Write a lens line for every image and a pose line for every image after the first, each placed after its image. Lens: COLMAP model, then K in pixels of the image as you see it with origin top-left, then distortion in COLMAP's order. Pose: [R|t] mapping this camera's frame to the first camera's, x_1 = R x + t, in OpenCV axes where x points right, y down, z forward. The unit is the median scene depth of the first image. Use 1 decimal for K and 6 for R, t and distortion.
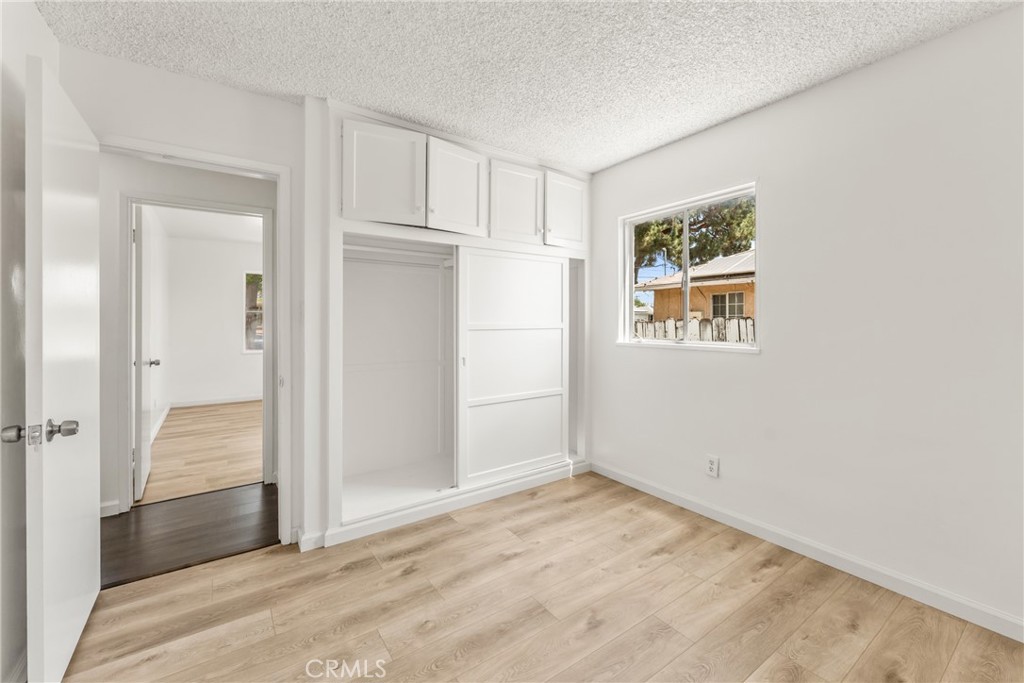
lens RADIAL K [[411.0, 0, 517.7], [0, 411.0, 347.4], [0, 0, 1]] dist [-0.001881, 0.000152]
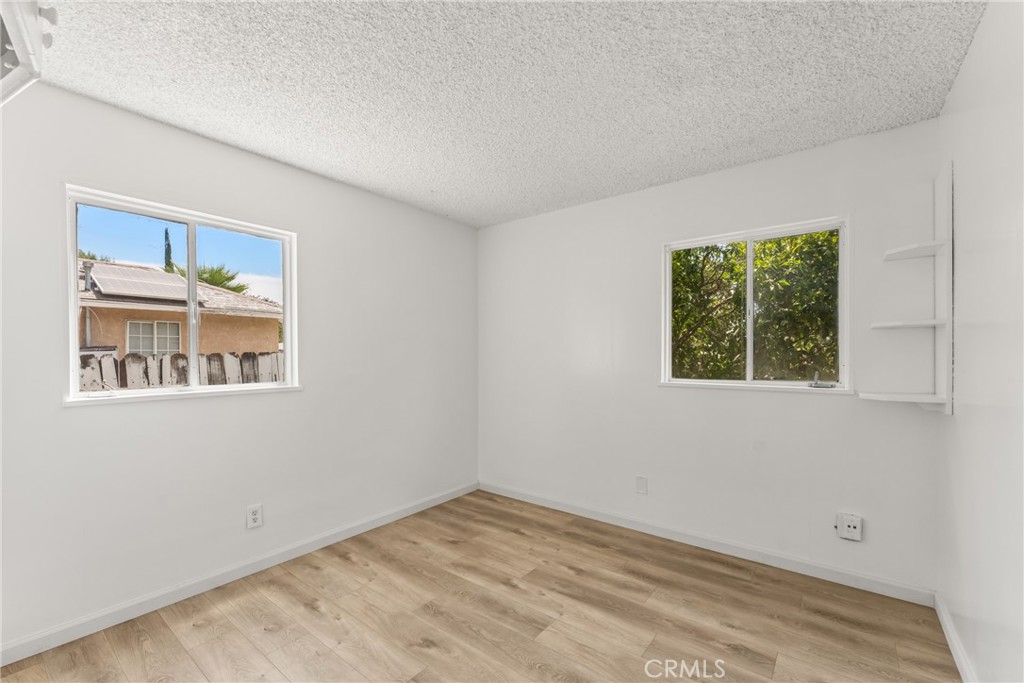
lens RADIAL K [[411.0, 0, 528.8], [0, 411.0, 356.6], [0, 0, 1]] dist [-0.001881, 0.000152]
pose [[-0.295026, 0.001059, 0.955489, -0.695008], [0.062901, 0.997852, 0.018316, -0.047703], [-0.953417, 0.065505, -0.294458, 0.791703]]
